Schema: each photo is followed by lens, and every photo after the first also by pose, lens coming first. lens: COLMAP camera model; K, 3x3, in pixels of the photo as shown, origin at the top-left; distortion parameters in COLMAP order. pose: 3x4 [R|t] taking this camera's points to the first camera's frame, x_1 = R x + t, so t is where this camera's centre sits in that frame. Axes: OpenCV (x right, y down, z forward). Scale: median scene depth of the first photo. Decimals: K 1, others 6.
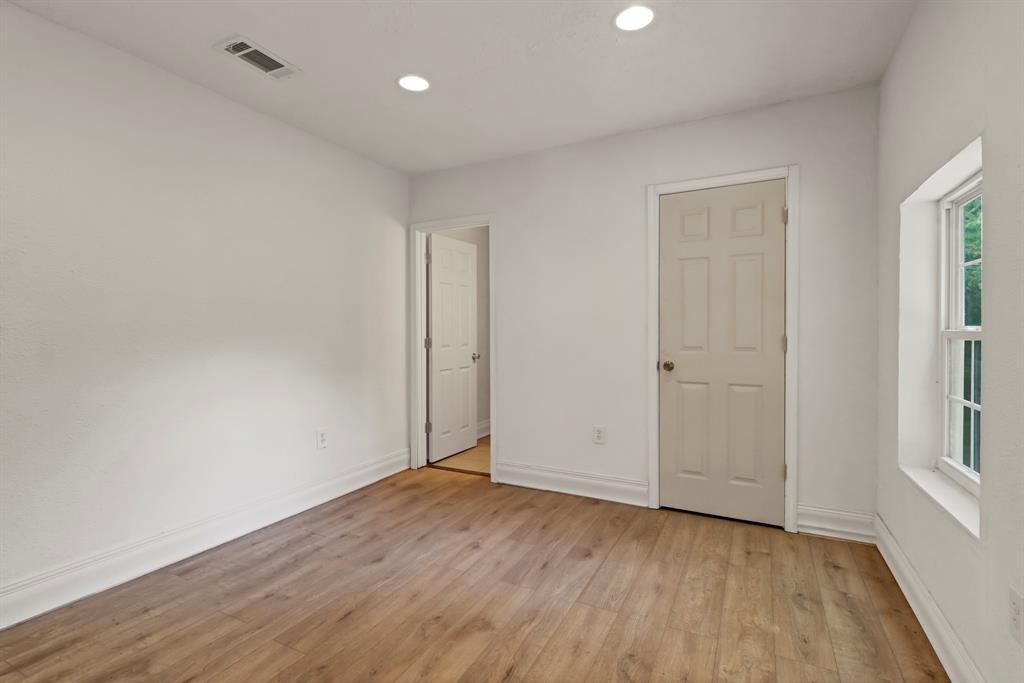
lens RADIAL K [[484.1, 0, 507.2], [0, 484.1, 327.2], [0, 0, 1]] dist [-0.000382, -0.000255]
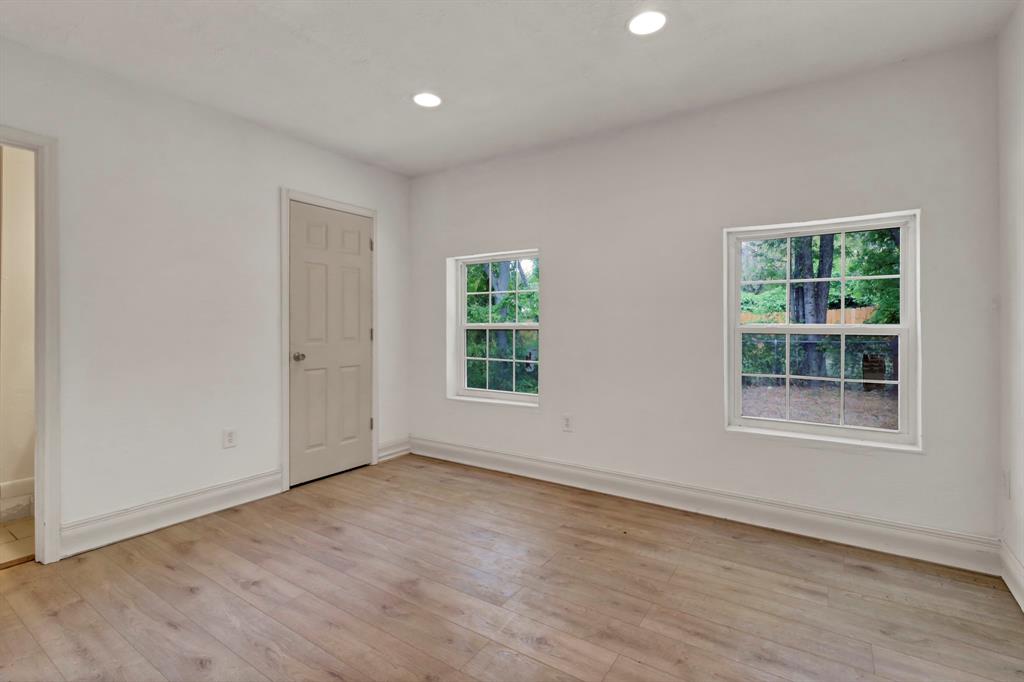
lens RADIAL K [[478.9, 0, 504.9], [0, 478.9, 326.6], [0, 0, 1]] dist [-0.000773, -0.000809]
pose [[0.112194, 0.000078, 0.993686, -0.830150], [-0.004712, 0.999989, 0.000453, 0.009652], [-0.993675, -0.004733, 0.112193, 0.480009]]
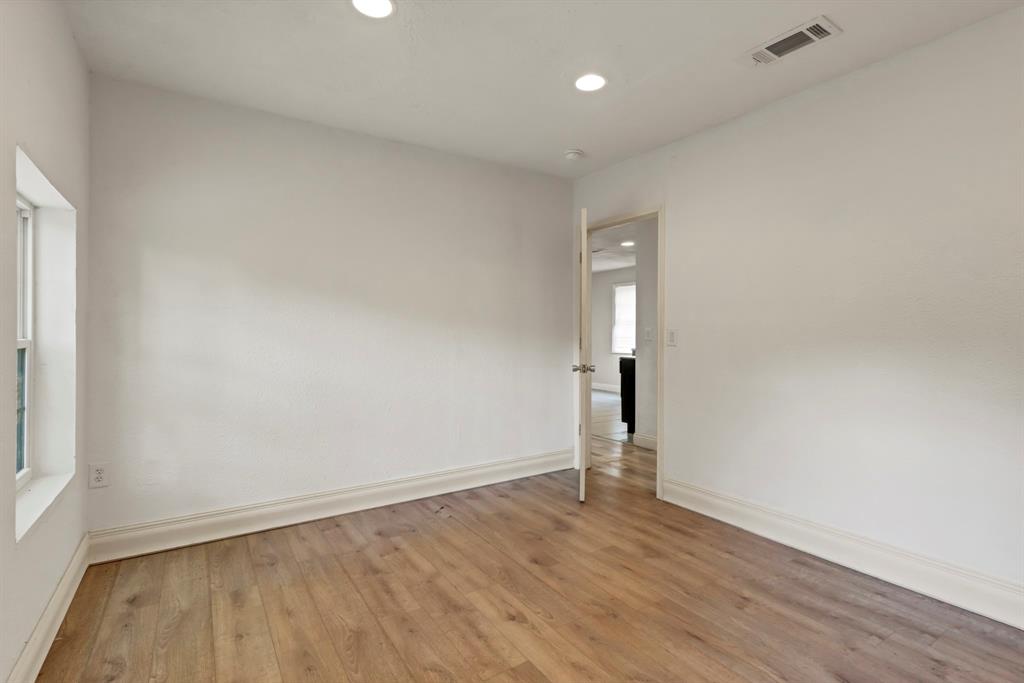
lens RADIAL K [[484.1, 0, 507.2], [0, 484.1, 327.2], [0, 0, 1]] dist [-0.000382, -0.000255]
pose [[-0.492578, -0.005745, -0.870249, 0.507179], [0.008382, 0.999901, -0.011346, 0.002154], [0.870228, -0.012883, -0.492481, 0.875748]]
